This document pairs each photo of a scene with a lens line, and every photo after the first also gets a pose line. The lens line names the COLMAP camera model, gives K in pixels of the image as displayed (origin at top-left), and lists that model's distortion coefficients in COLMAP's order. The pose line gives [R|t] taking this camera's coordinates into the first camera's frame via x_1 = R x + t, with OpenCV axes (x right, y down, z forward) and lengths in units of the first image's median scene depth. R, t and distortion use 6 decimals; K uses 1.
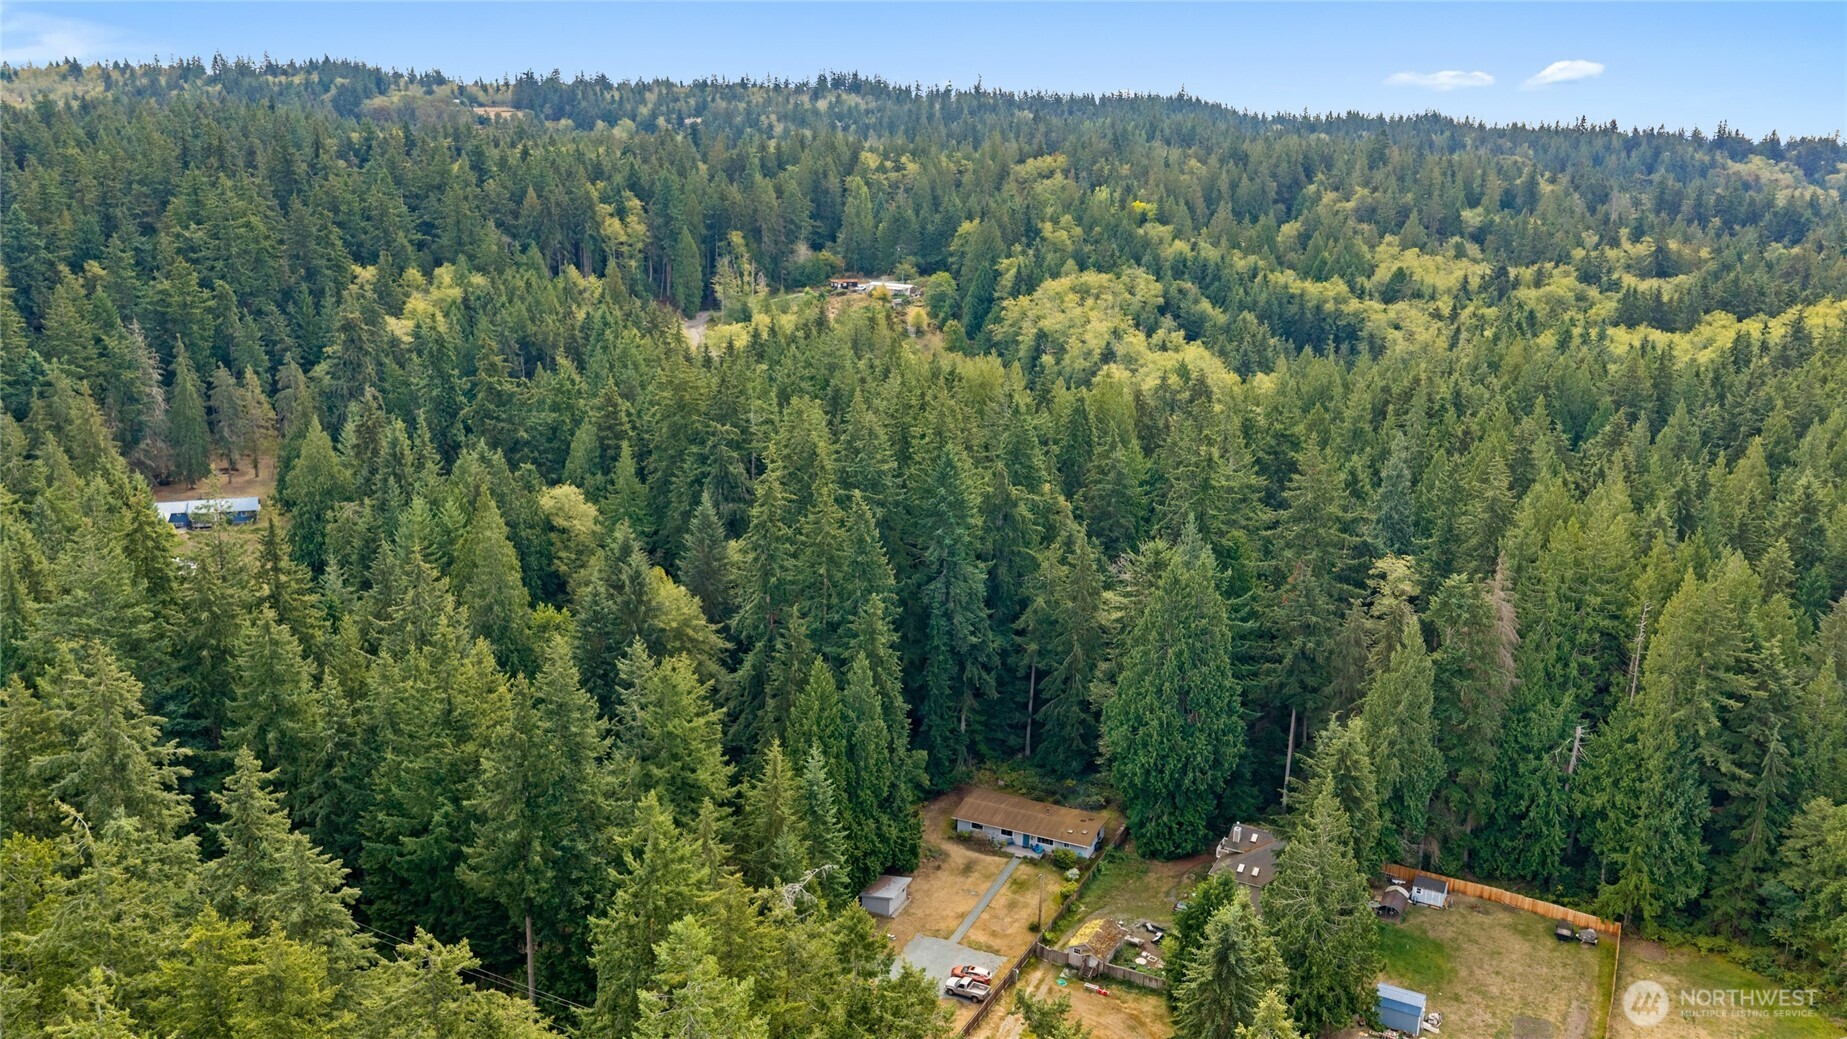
lens RADIAL K [[1482.7, 0, 922.0], [0, 1482.7, 515.5], [0, 0, 1]] dist [0.008857, -0.010309]
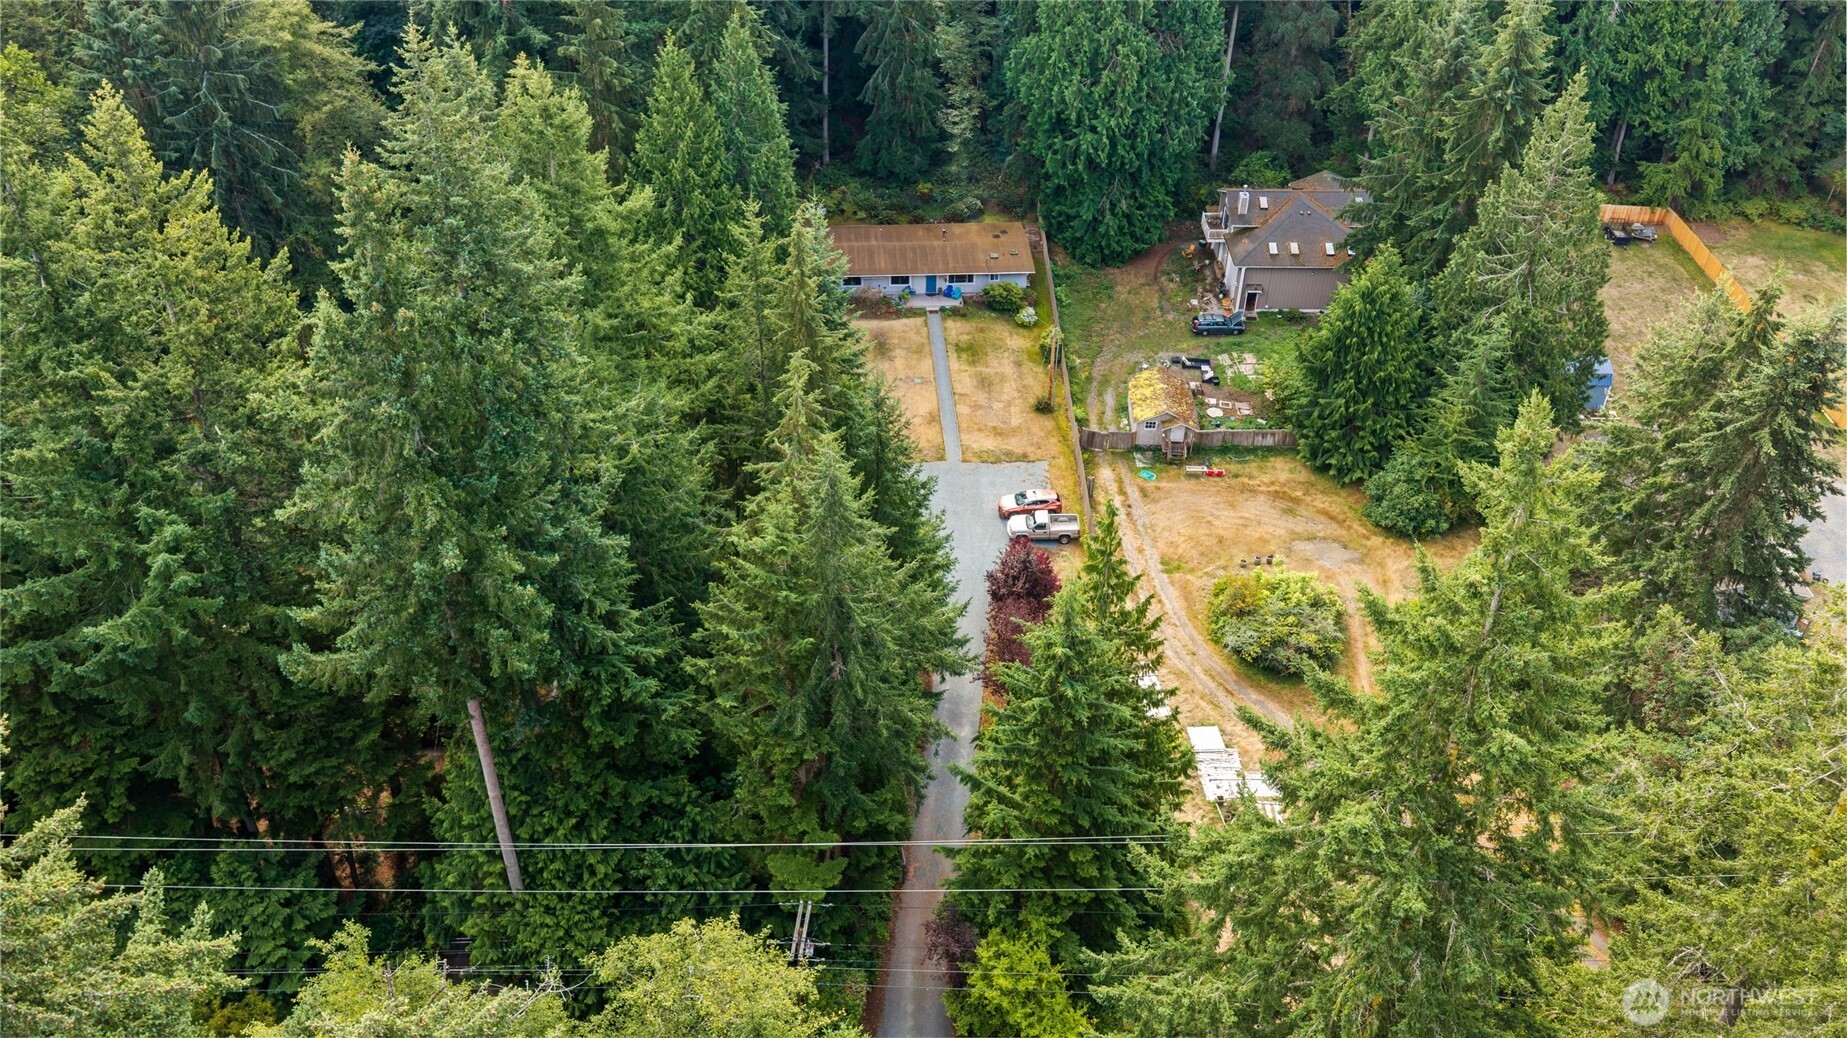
lens RADIAL K [[1482.7, 0, 911.5], [0, 1482.7, 526.9], [0, 0, 1]] dist [0.008857, -0.010309]
pose [[0.885211, -0.293097, 0.361241, -0.216367], [0.128652, 0.900506, 0.415376, 0.042211], [-0.447045, -0.321221, 0.834846, 0.433565]]
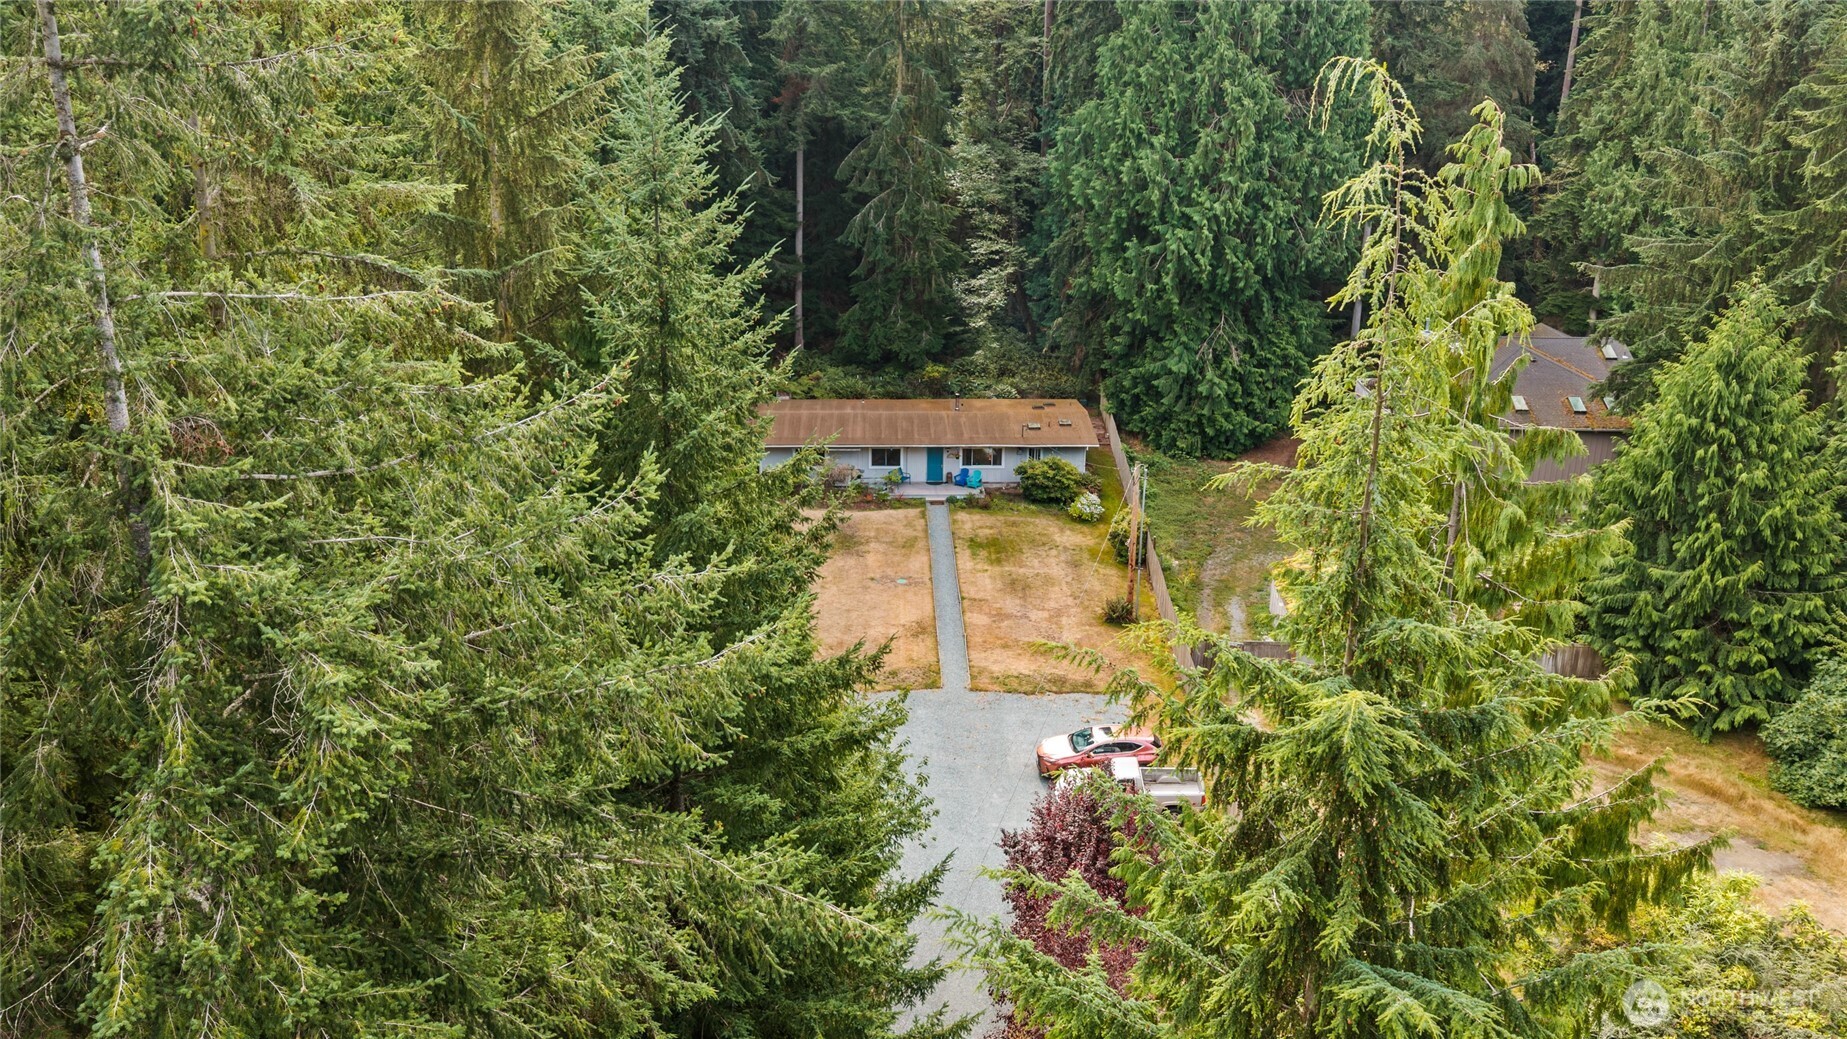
lens RADIAL K [[1482.7, 0, 924.4], [0, 1482.7, 517.4], [0, 0, 1]] dist [0.008857, -0.010309]
pose [[0.900250, -0.155232, 0.406758, -0.108940], [0.120594, 0.986630, 0.109629, 0.194609], [-0.418338, -0.049641, 0.906934, 0.645780]]
